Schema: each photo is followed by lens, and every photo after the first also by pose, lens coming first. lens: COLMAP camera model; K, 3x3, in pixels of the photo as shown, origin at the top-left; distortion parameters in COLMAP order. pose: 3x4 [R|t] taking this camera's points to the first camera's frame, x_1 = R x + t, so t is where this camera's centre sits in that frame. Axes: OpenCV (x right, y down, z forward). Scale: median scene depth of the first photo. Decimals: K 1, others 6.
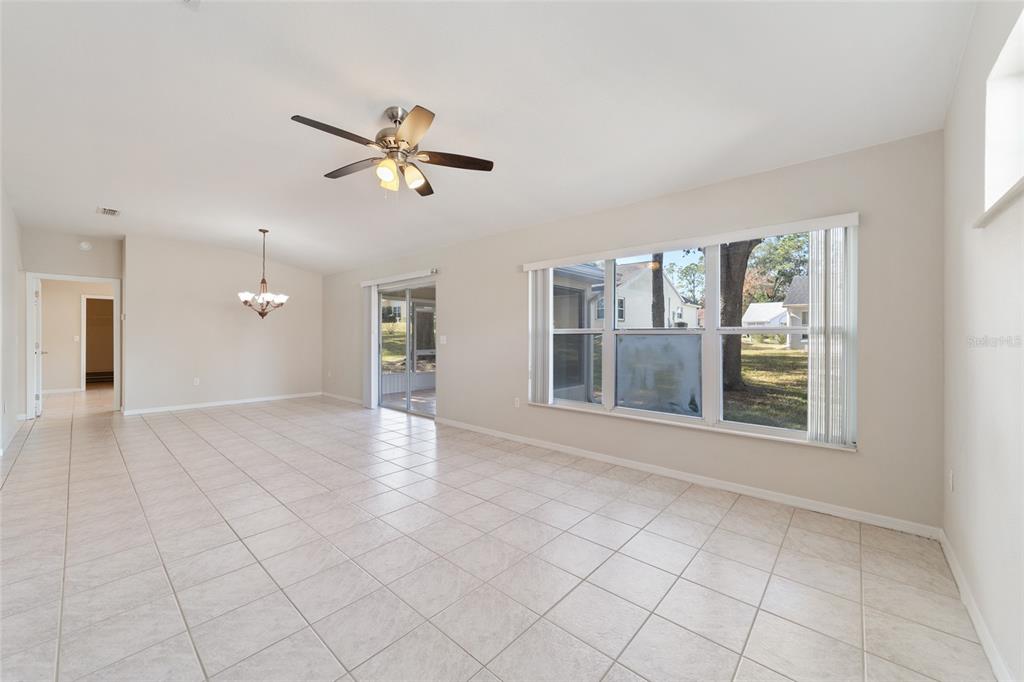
lens RADIAL K [[392.7, 0, 512.4], [0, 392.7, 336.7], [0, 0, 1]] dist [-0.020261, 0.009106]
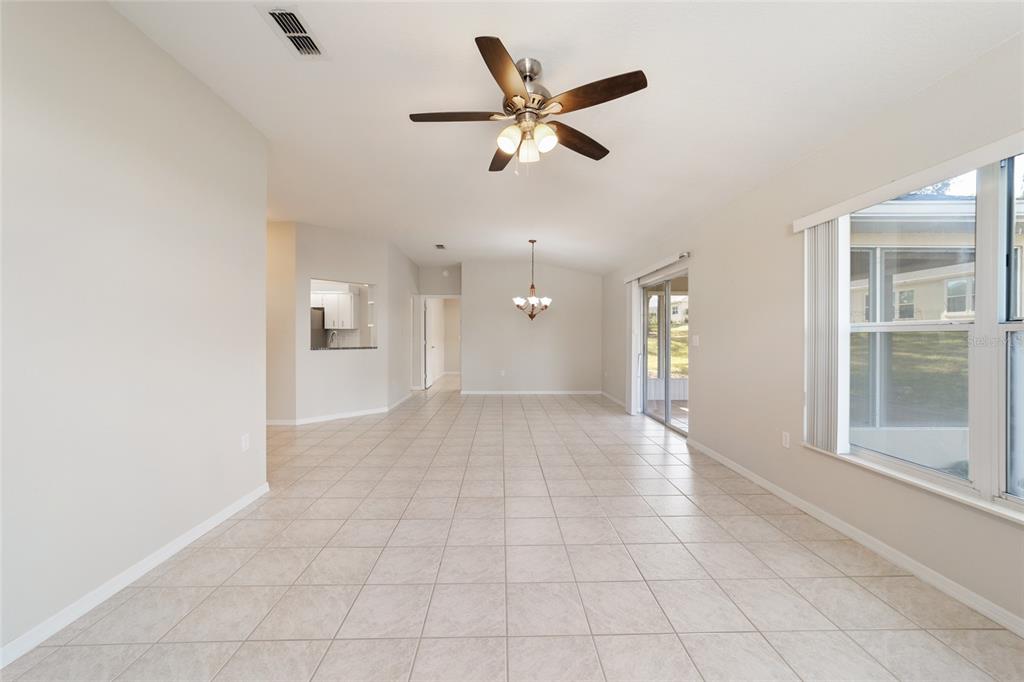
lens RADIAL K [[392.7, 0, 512.4], [0, 392.7, 336.7], [0, 0, 1]] dist [-0.020261, 0.009106]
pose [[0.685571, 0.000574, -0.728006, 0.171765], [-0.001227, 0.999999, -0.000367, 0.000787], [0.728005, 0.001145, 0.685571, 0.244105]]
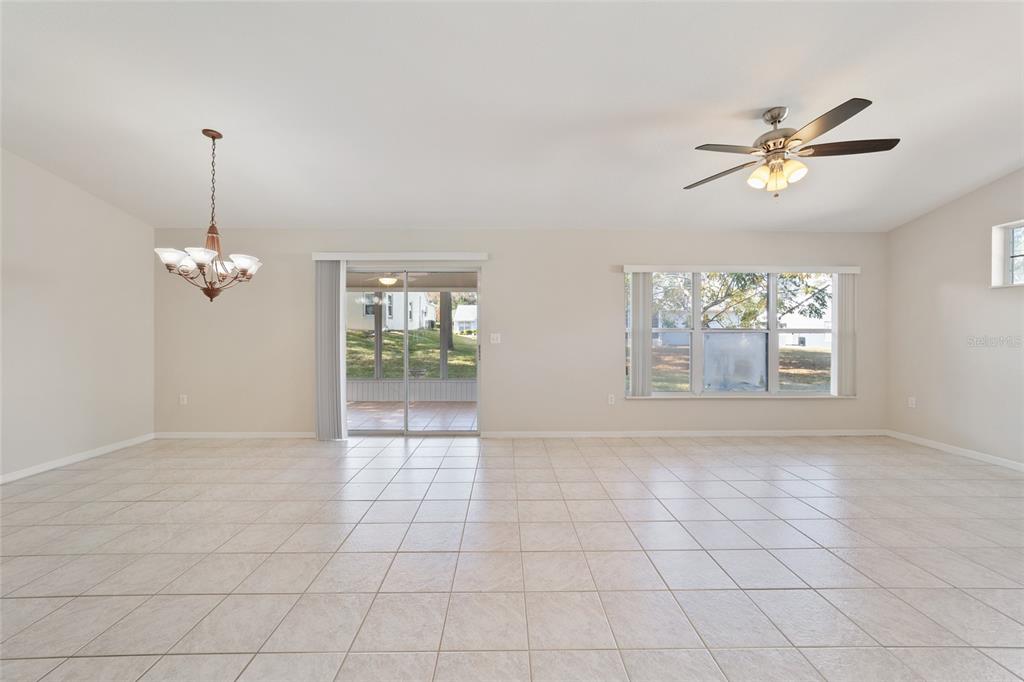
lens RADIAL K [[394.2, 0, 510.6], [0, 394.2, 342.3], [0, 0, 1]] dist [-0.020328, 0.009761]
pose [[0.737743, -0.014348, 0.674930, -0.882774], [-0.000240, 0.999768, 0.021515, -0.003061], [-0.675082, -0.016034, 0.737568, 0.433033]]
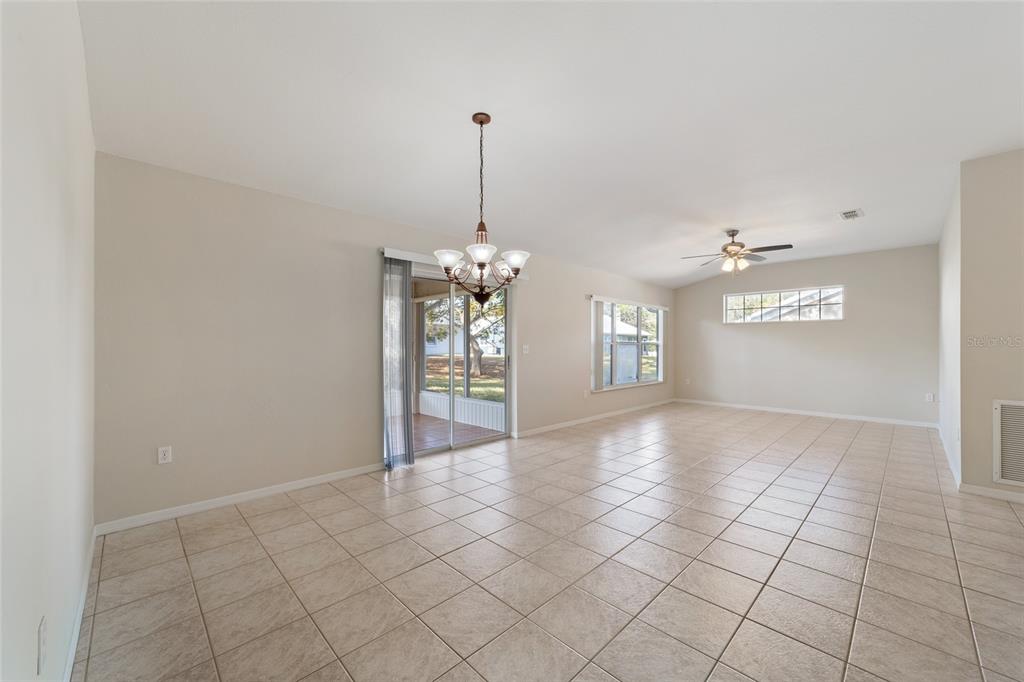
lens RADIAL K [[394.3, 0, 515.8], [0, 394.3, 338.0], [0, 0, 1]] dist [-0.017021, 0.010712]
pose [[0.065624, 0.017980, 0.997682, -1.393591], [-0.002166, 0.999838, -0.017876, -0.002335], [-0.997842, -0.000988, 0.065653, 1.173549]]
